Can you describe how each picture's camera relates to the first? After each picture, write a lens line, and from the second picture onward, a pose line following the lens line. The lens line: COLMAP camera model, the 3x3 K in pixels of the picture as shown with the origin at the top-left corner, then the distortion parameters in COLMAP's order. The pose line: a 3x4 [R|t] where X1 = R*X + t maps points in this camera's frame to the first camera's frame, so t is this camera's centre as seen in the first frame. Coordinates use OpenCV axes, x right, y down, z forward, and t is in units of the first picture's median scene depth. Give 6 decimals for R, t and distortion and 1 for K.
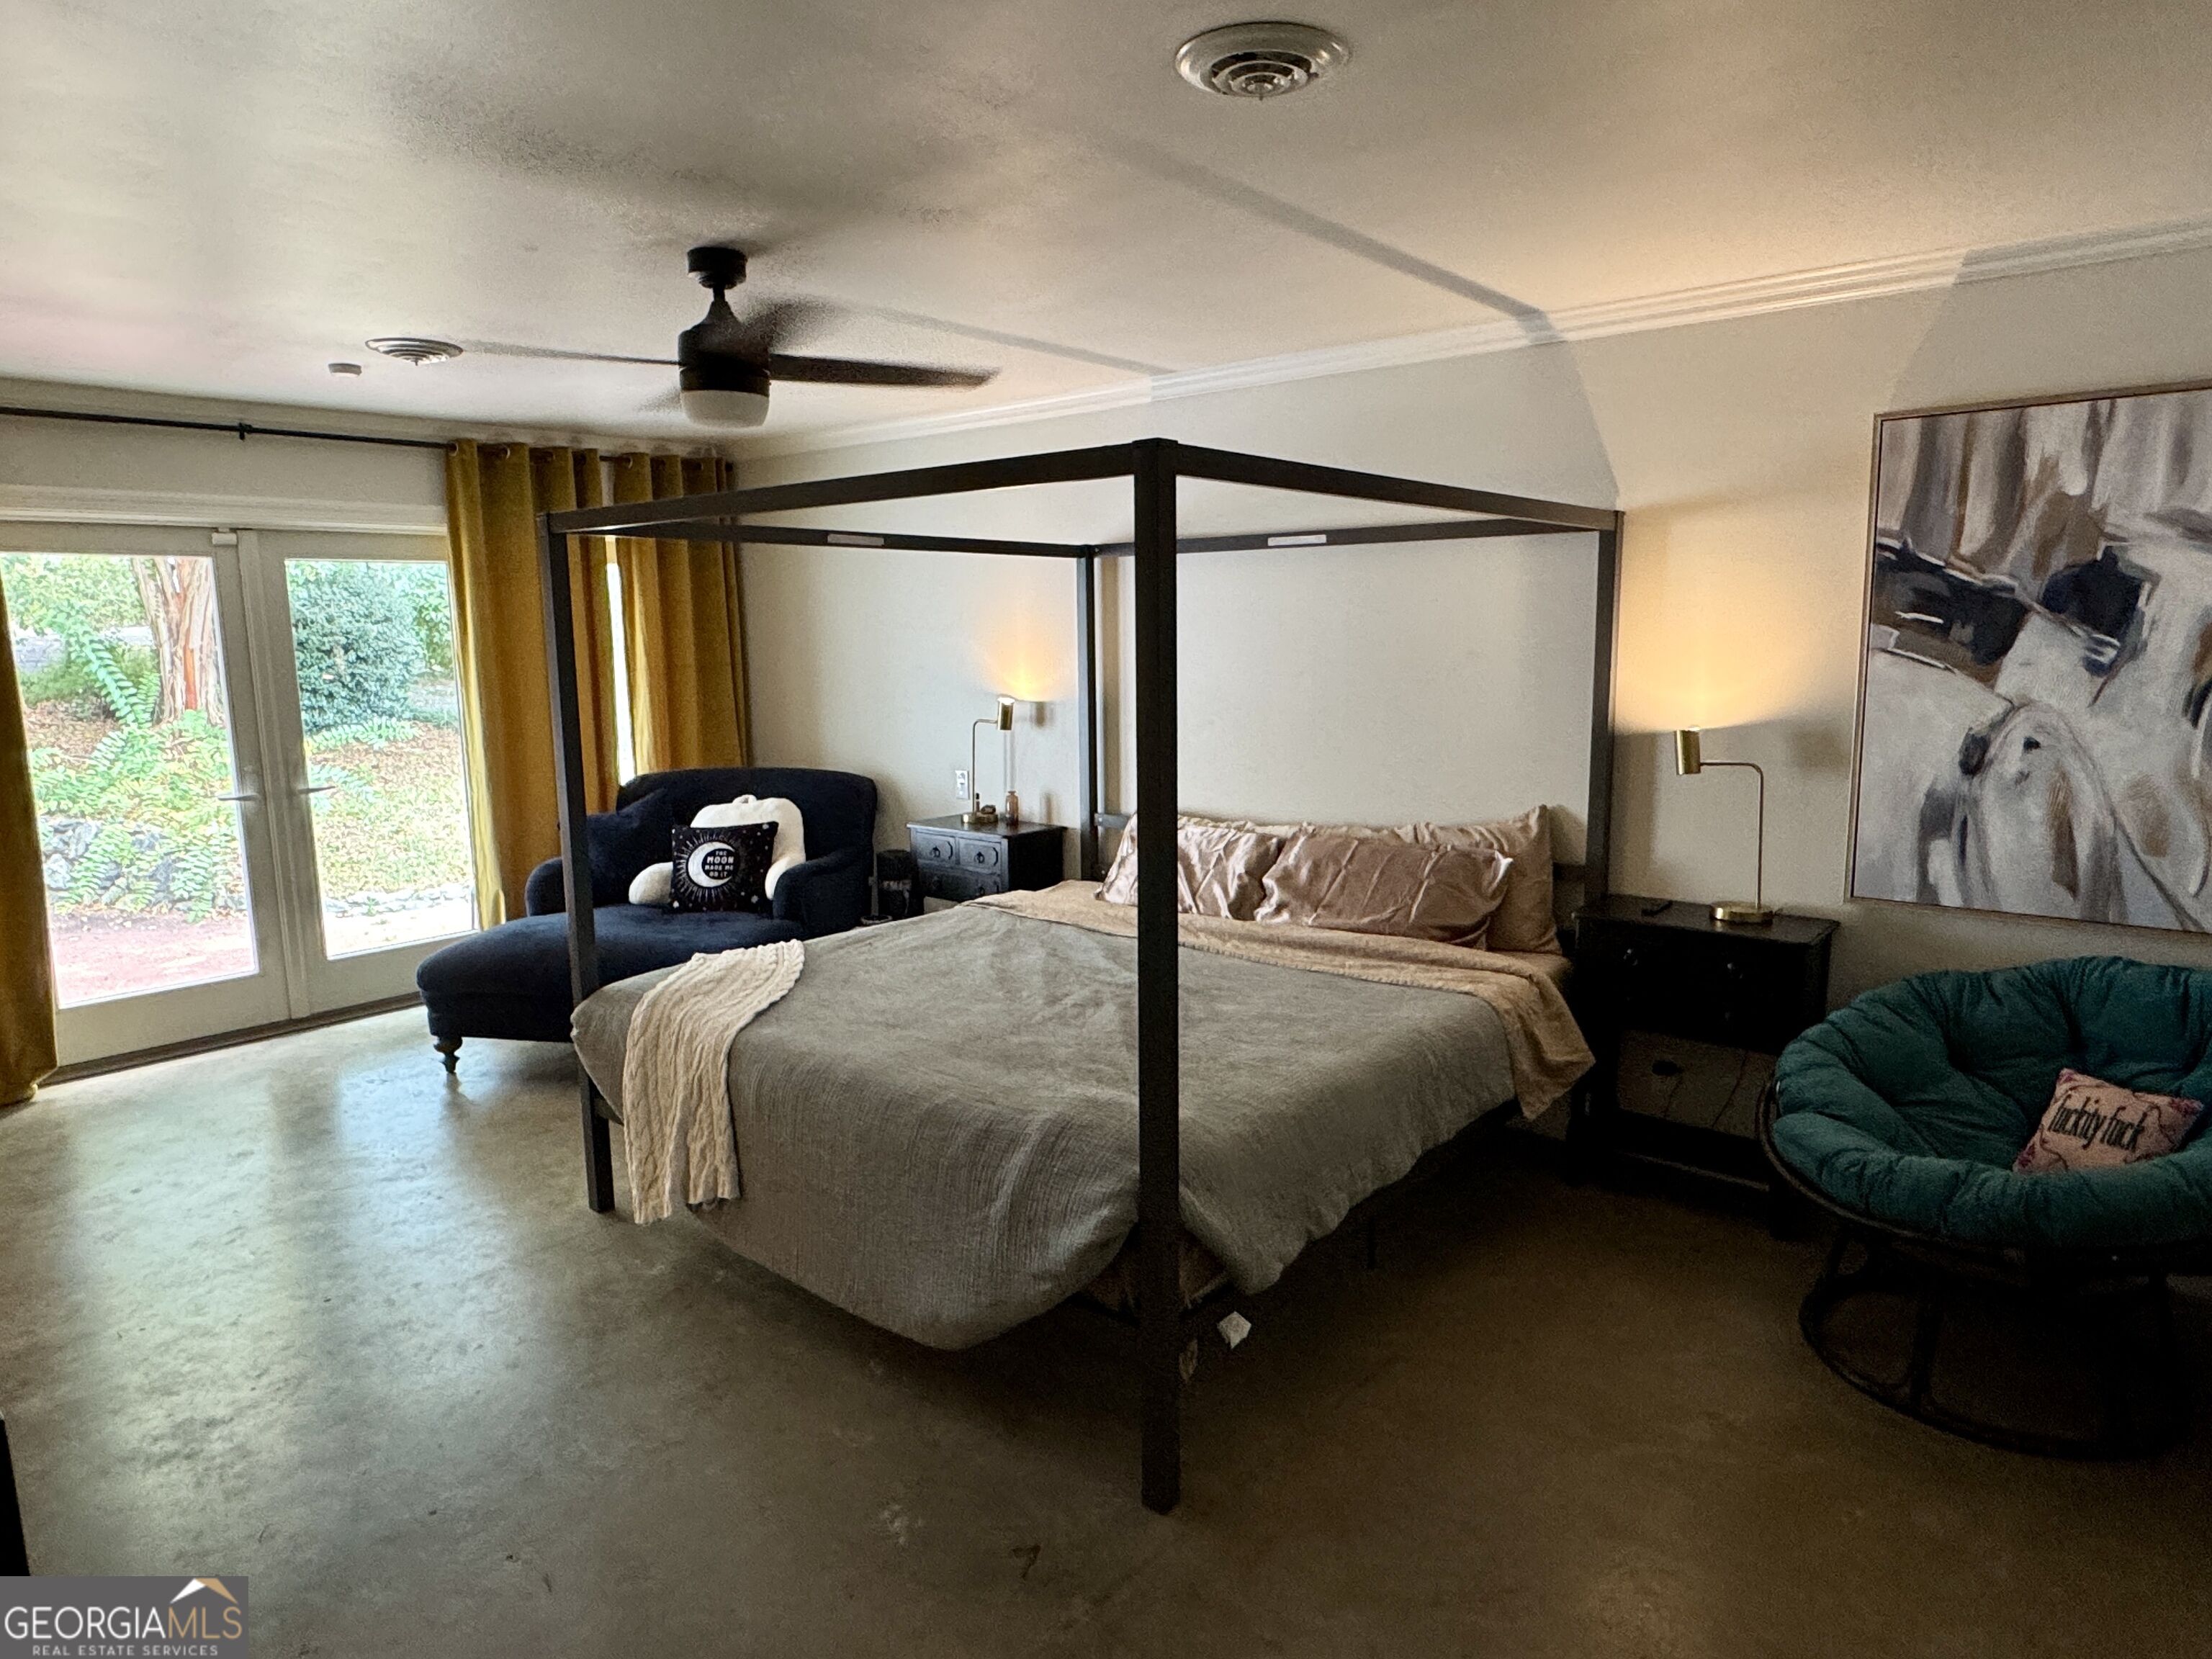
lens RADIAL K [[1337.8, 0, 1108.8], [0, 1337.8, 829.4], [0, 0, 1]] dist [-0.007994, 0.005722]
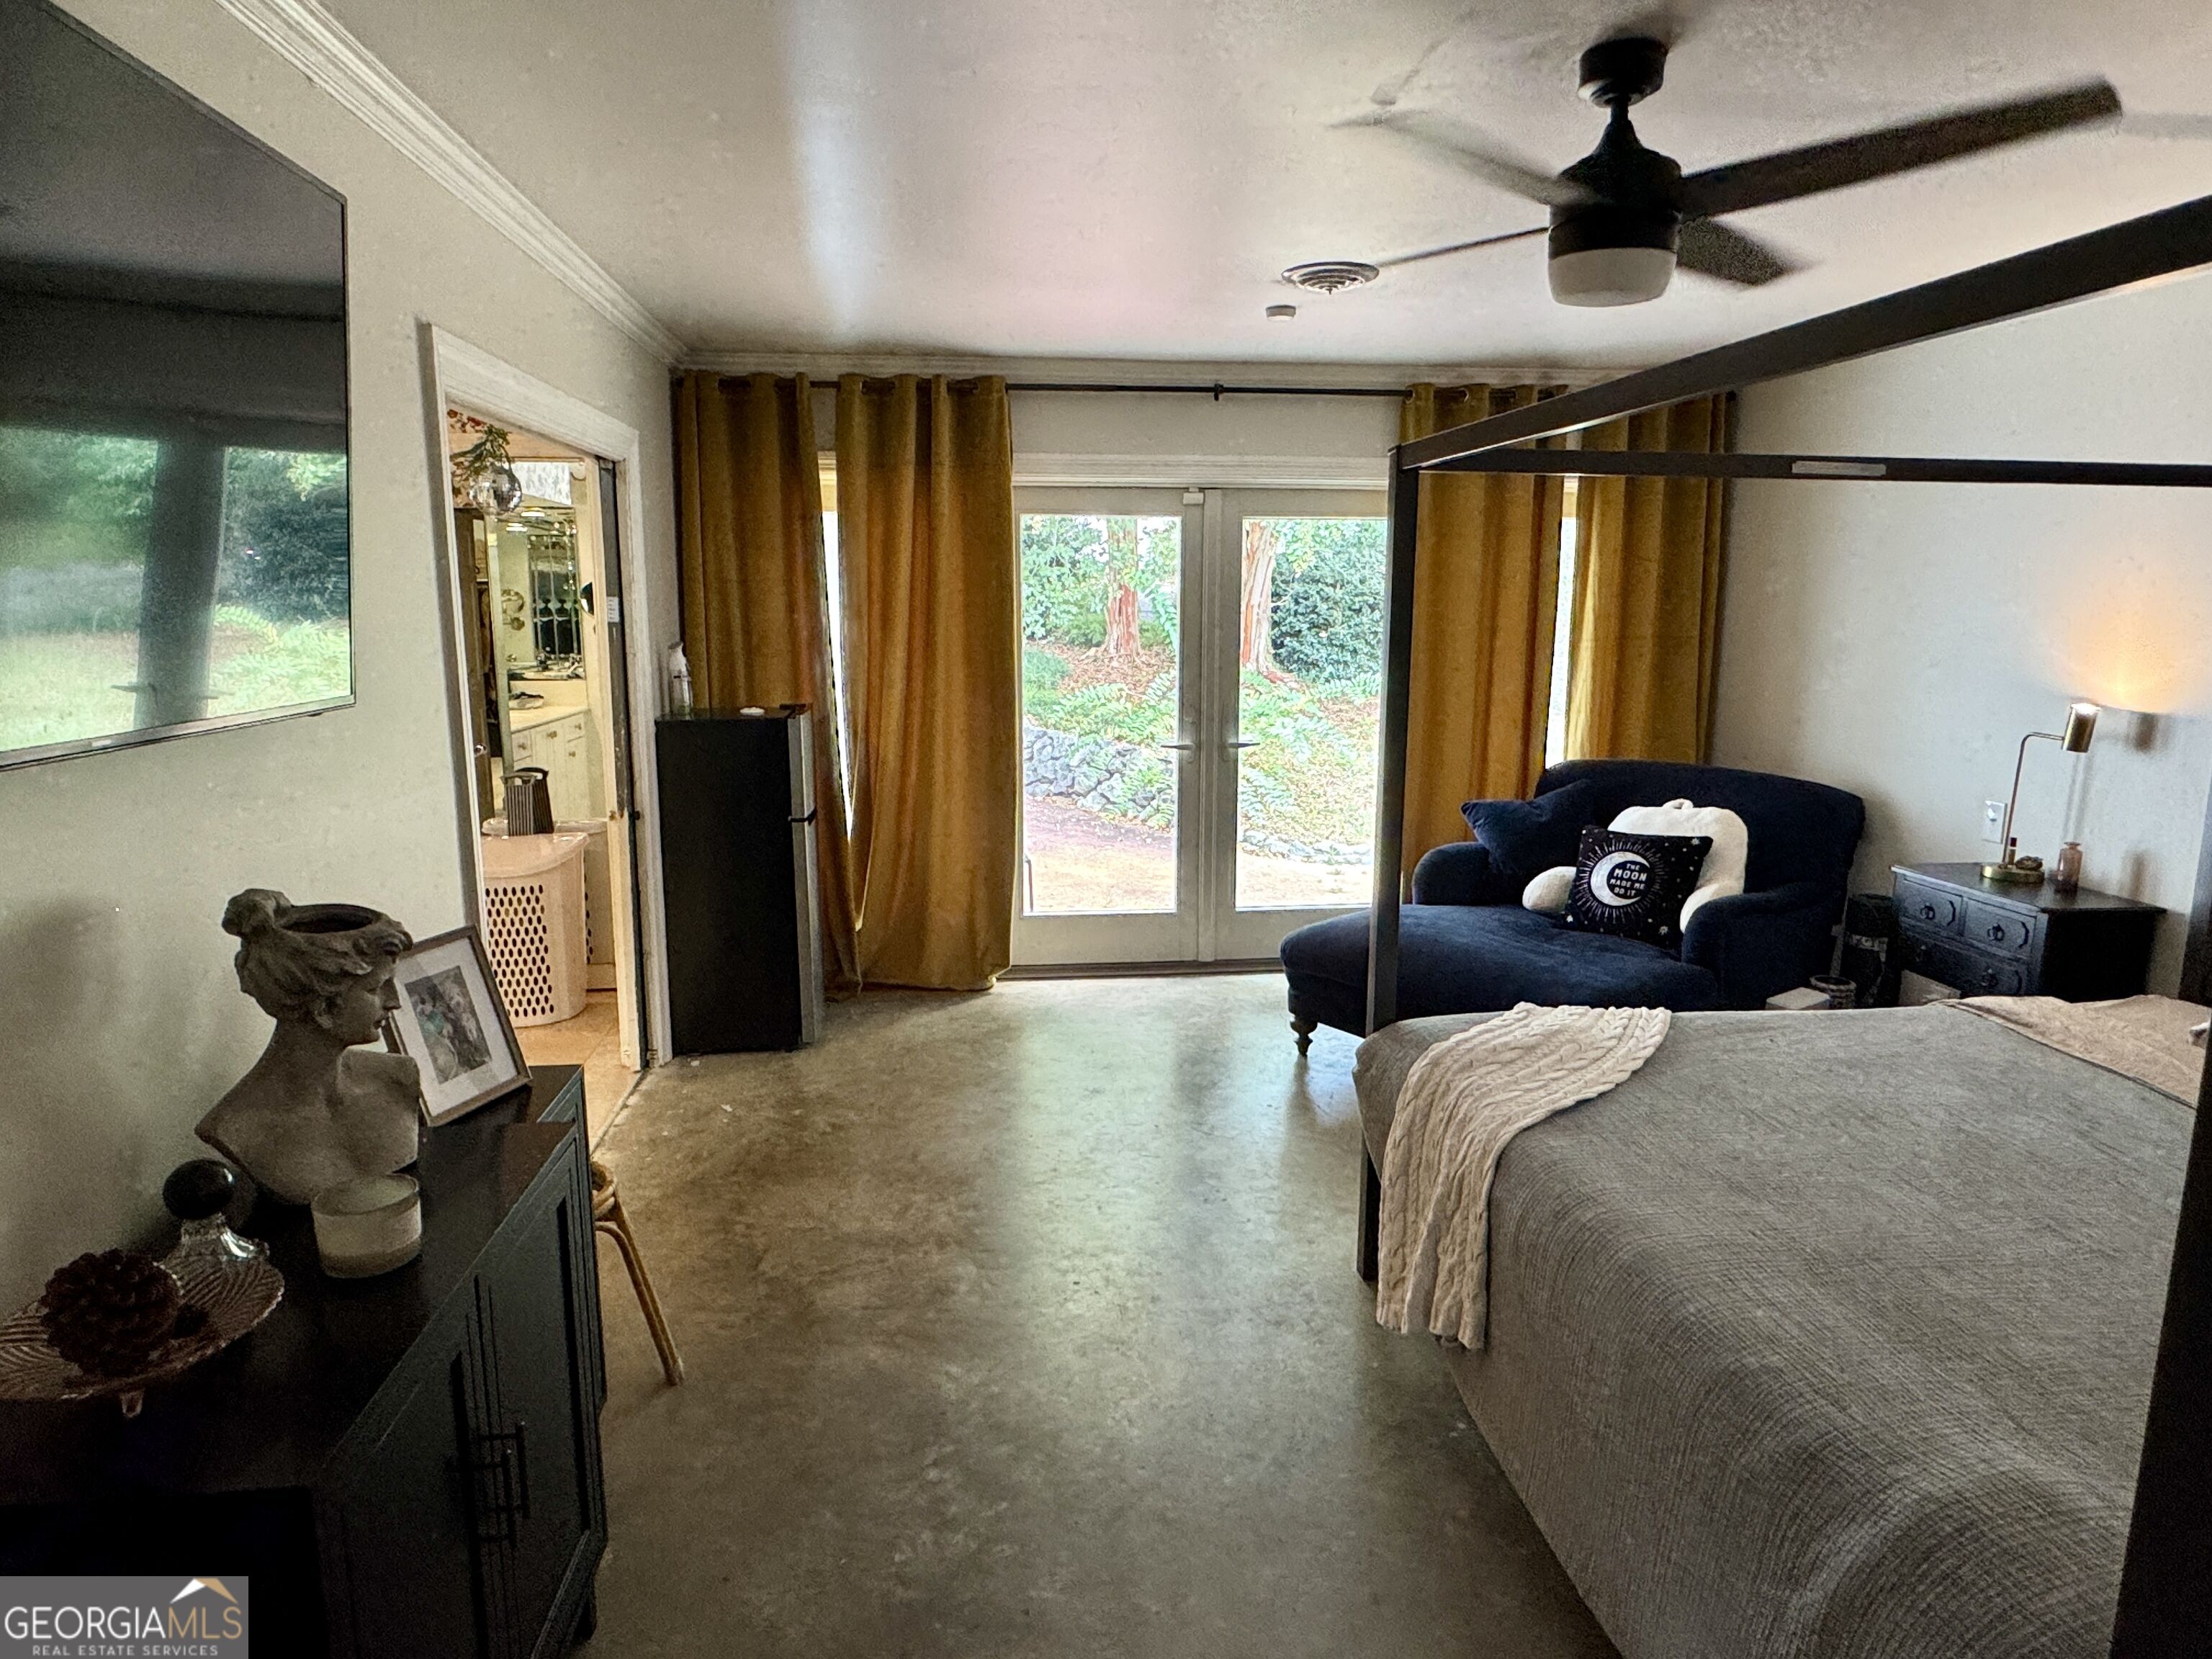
lens RADIAL K [[1337.8, 0, 1100.8], [0, 1337.8, 830.0], [0, 0, 1]] dist [-0.007994, 0.005722]
pose [[0.733145, 0.134816, -0.666575, 0.015832], [-0.118215, 0.990496, 0.070309, -0.024714], [0.669719, 0.027253, 0.742115, 0.175277]]
